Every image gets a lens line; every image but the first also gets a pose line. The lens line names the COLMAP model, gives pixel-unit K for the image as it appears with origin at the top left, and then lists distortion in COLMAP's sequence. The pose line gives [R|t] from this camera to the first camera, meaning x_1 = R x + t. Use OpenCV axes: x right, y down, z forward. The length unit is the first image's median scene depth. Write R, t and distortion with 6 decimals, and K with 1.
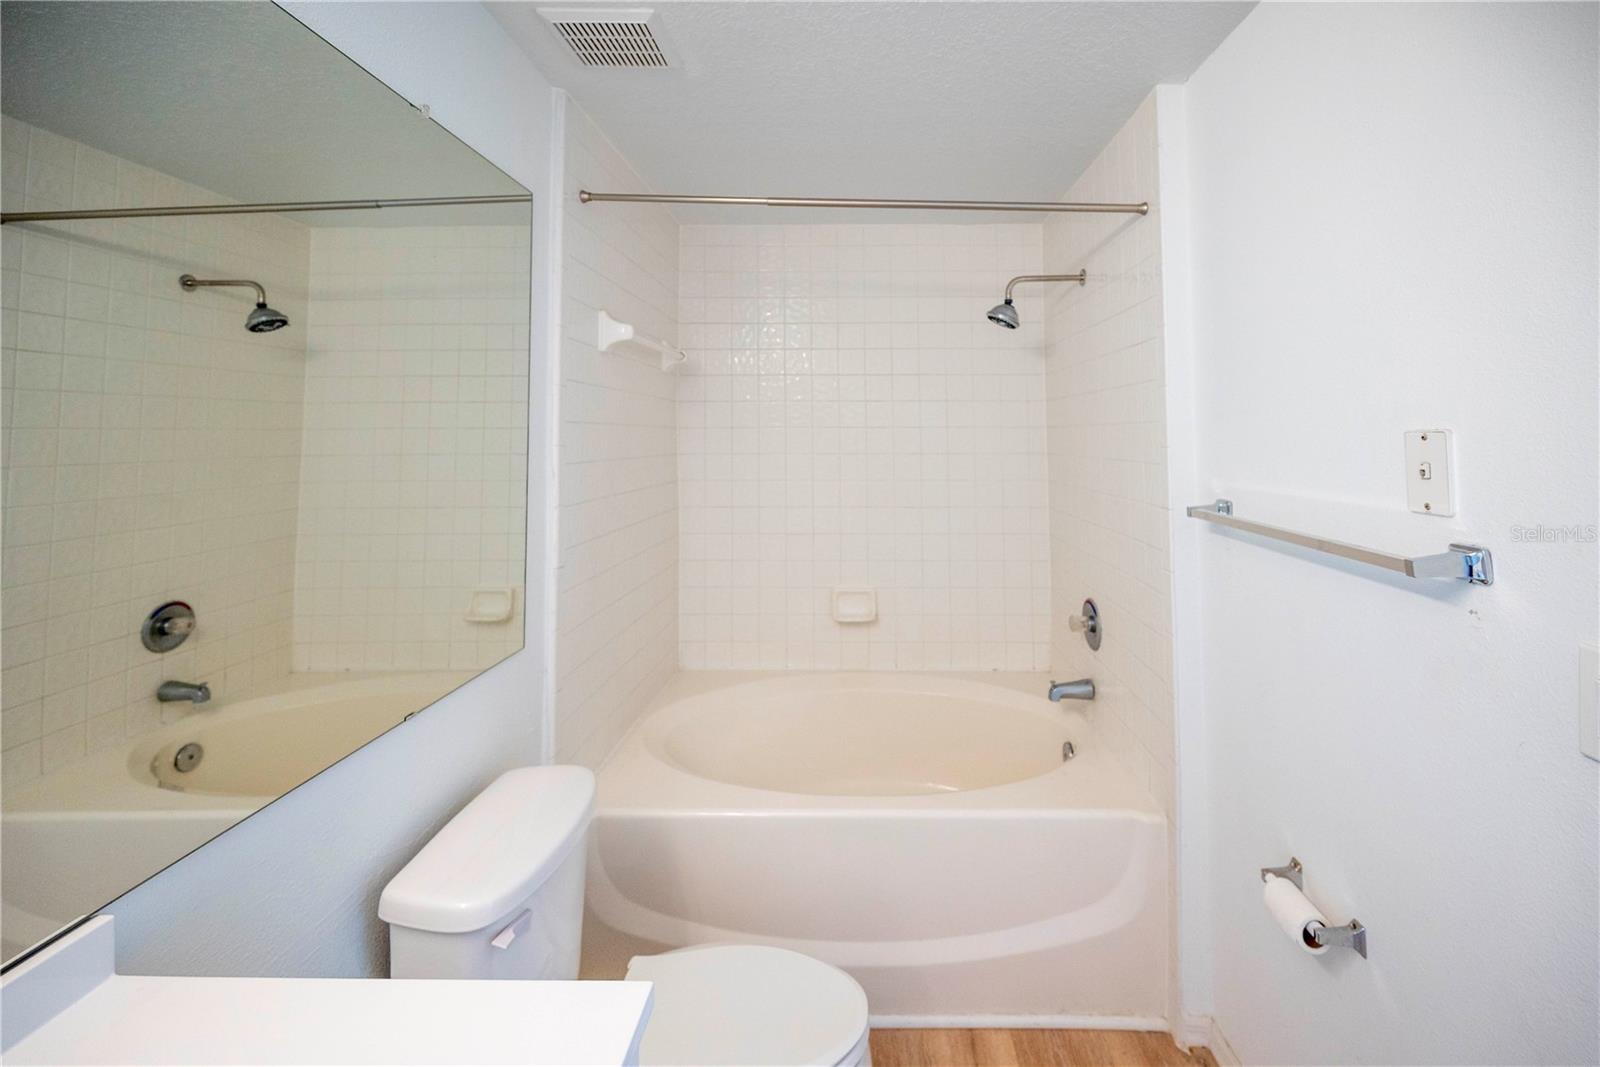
lens RADIAL K [[661.7, 0, 804.2], [0, 661.7, 409.3], [0, 0, 1]] dist [0.001426, 0.000098]
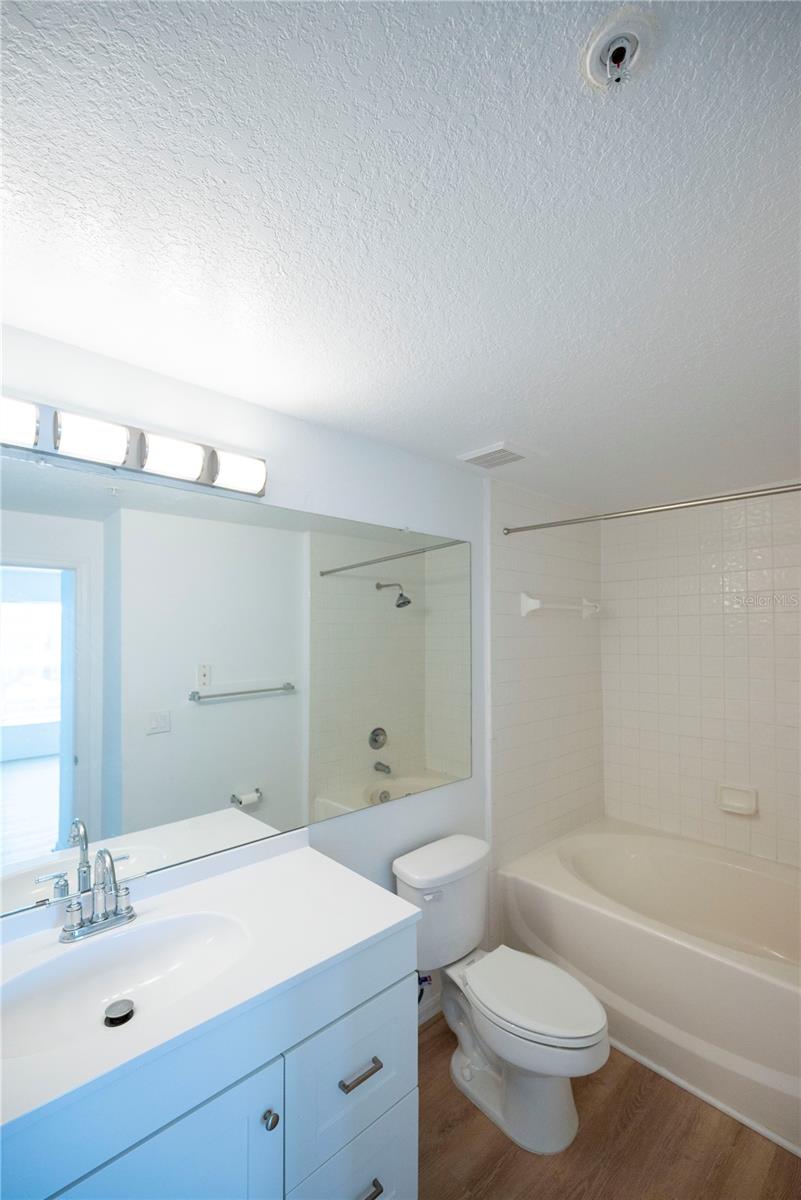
lens RADIAL K [[485.9, 0, 402.5], [0, 485.9, 632.8], [0, 0, 1]] dist [0.001605, 0.000195]
pose [[0.690982, -0.014190, -0.722732, 0.333643], [0.044405, 0.998752, 0.022846, -0.075368], [0.721506, -0.047879, 0.690750, -0.088299]]
